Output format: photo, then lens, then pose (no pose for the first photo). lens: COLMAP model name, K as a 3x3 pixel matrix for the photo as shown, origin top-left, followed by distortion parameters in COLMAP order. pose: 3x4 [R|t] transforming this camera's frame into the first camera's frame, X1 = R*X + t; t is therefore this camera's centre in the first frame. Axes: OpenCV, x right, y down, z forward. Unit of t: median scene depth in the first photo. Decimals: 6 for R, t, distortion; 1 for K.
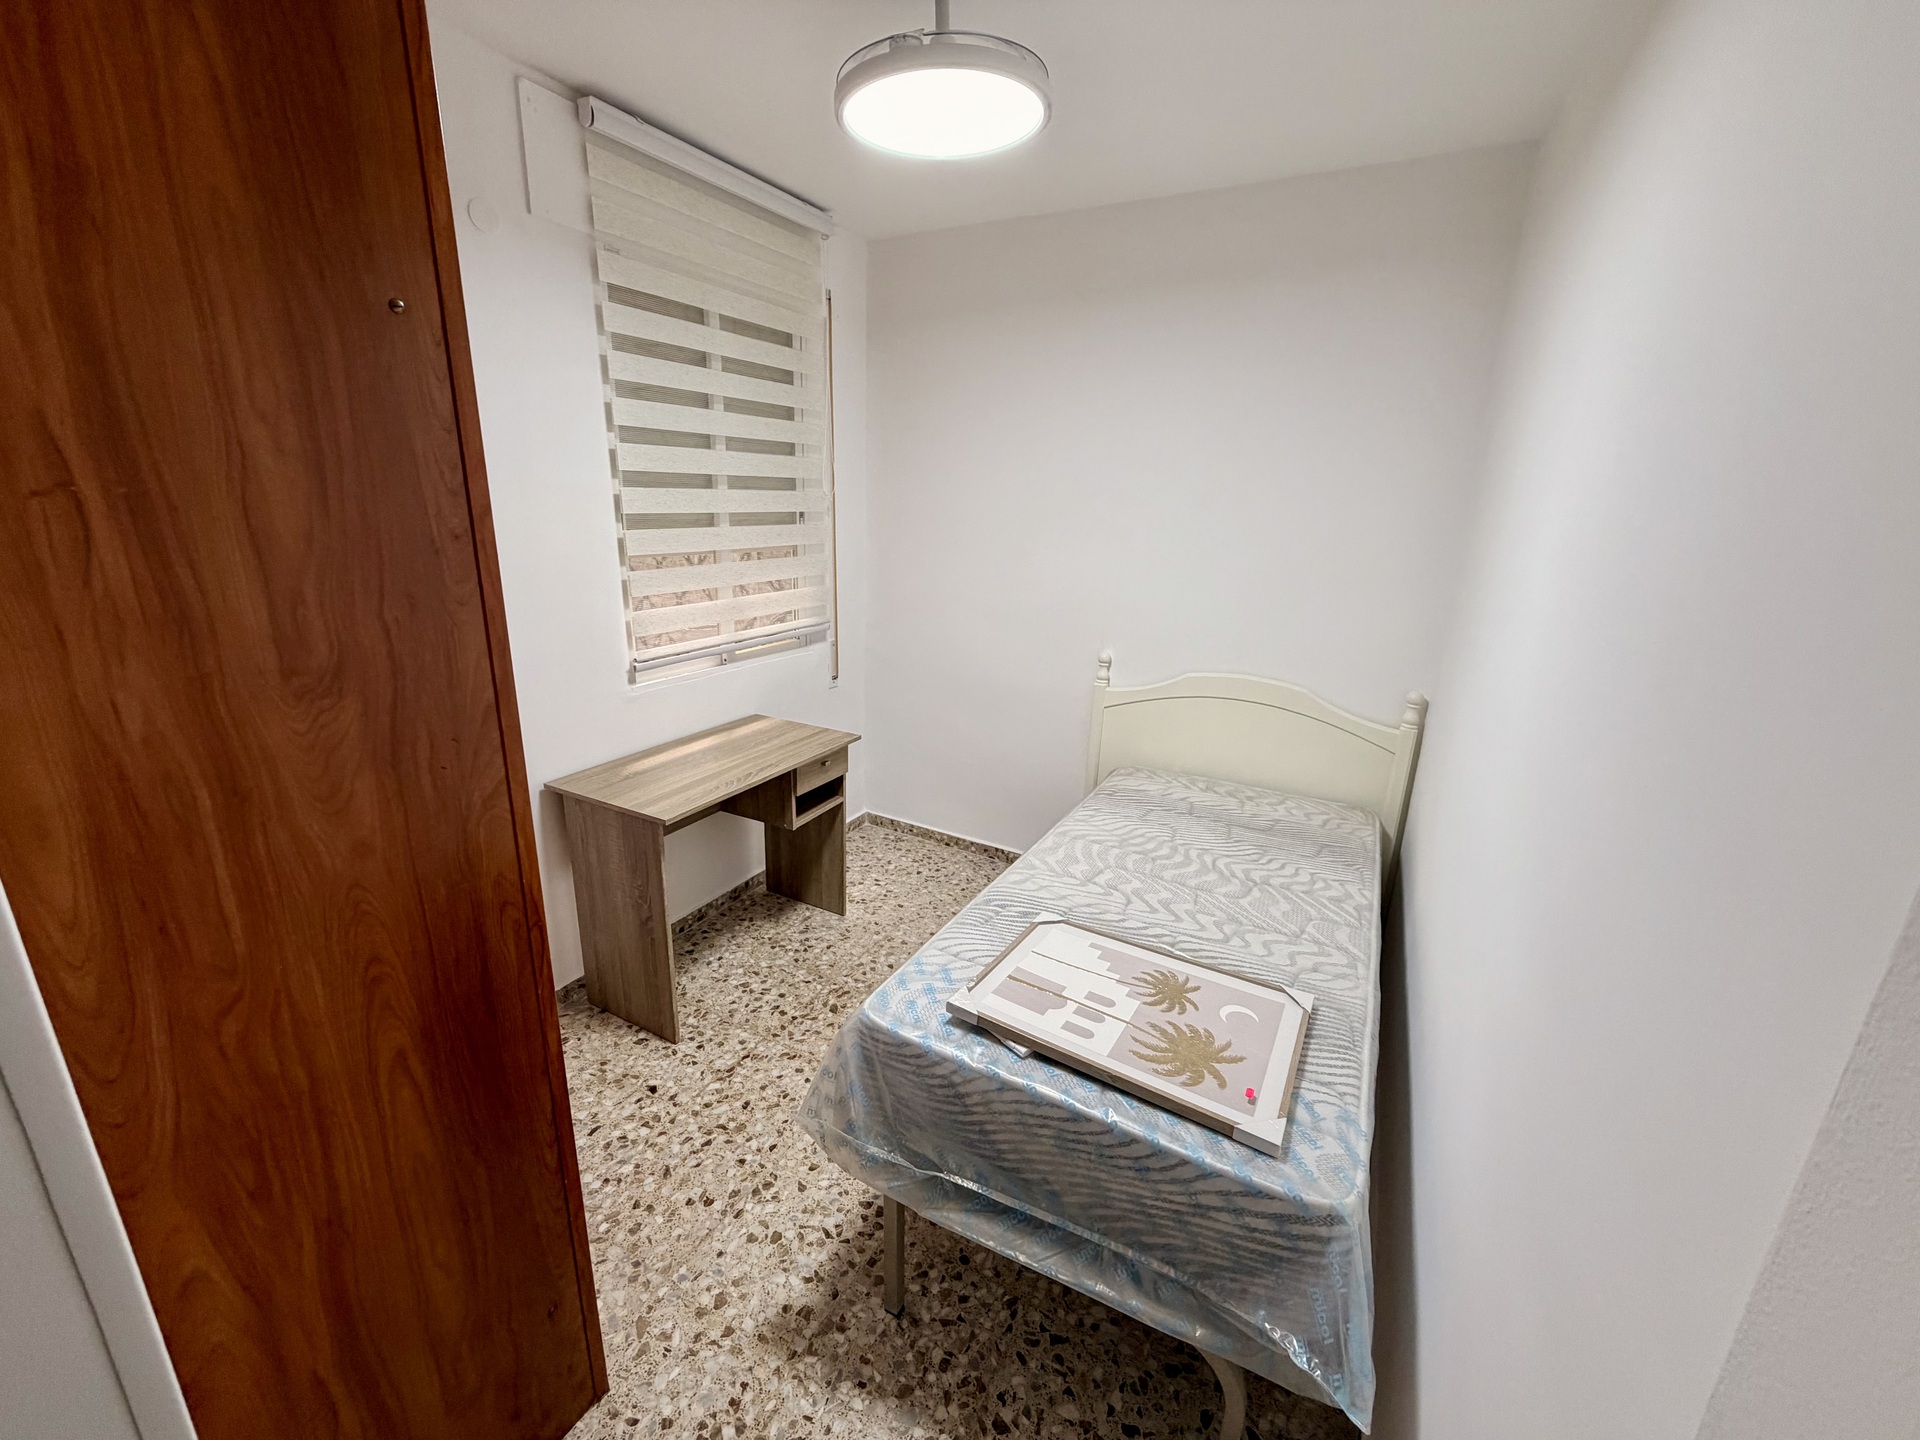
lens RADIAL K [[765.8, 0, 951.6], [0, 765.8, 718.3], [0, 0, 1]] dist [-0.001705, -0.000662]
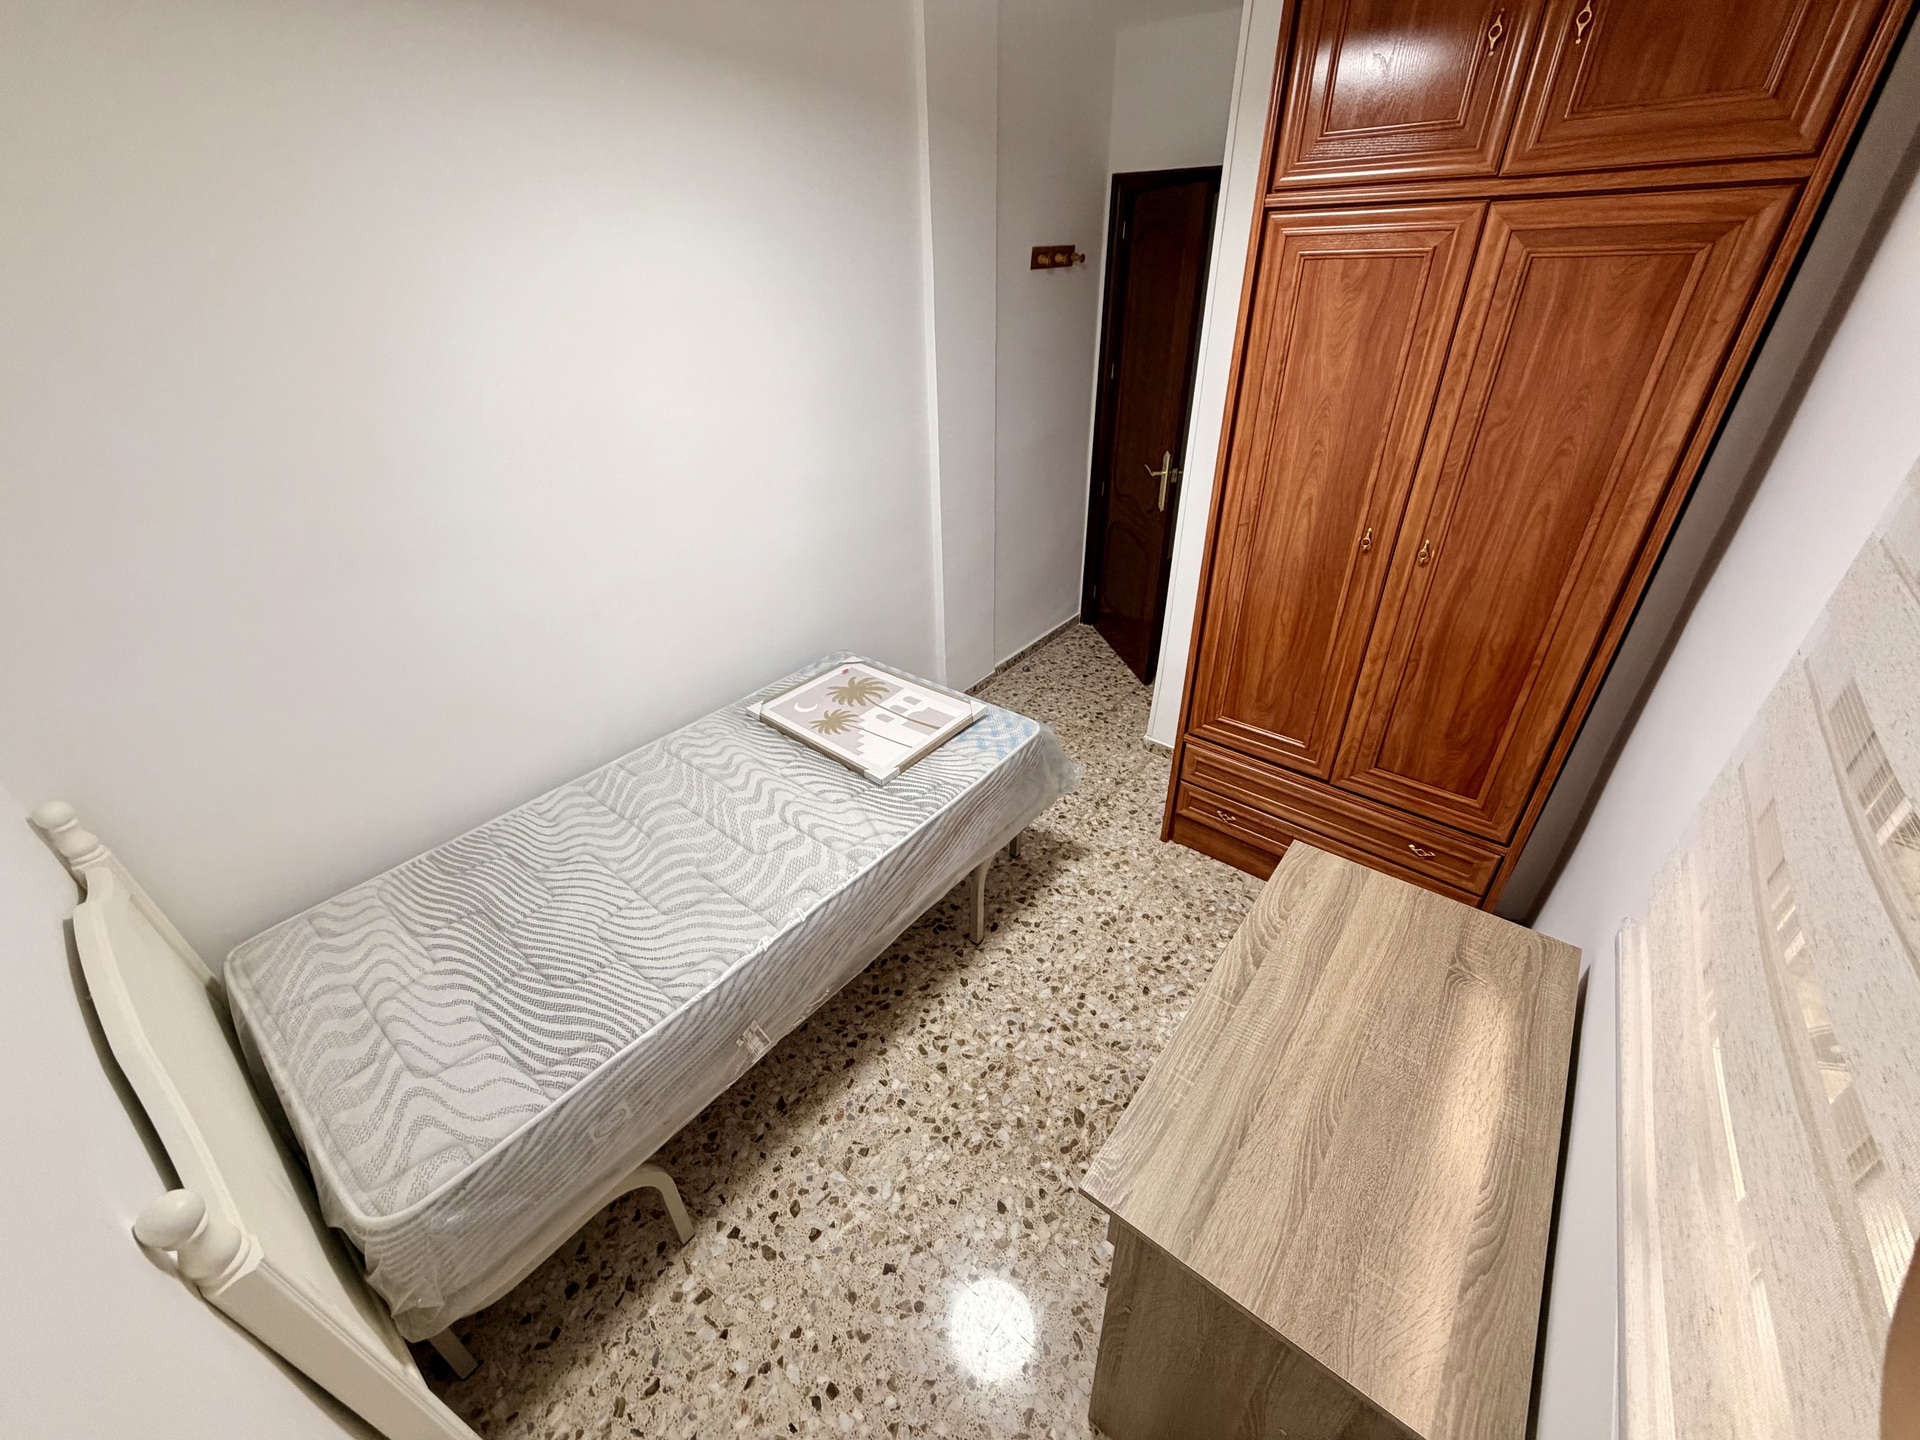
lens RADIAL K [[765.8, 0, 957.1], [0, 765.8, 718.0], [0, 0, 1]] dist [-0.001705, -0.000662]
pose [[-0.985037, -0.099085, 0.141011, -0.132014], [0.036661, 0.679002, 0.733221, -0.604458], [-0.168398, 0.727419, -0.665209, 1.618706]]
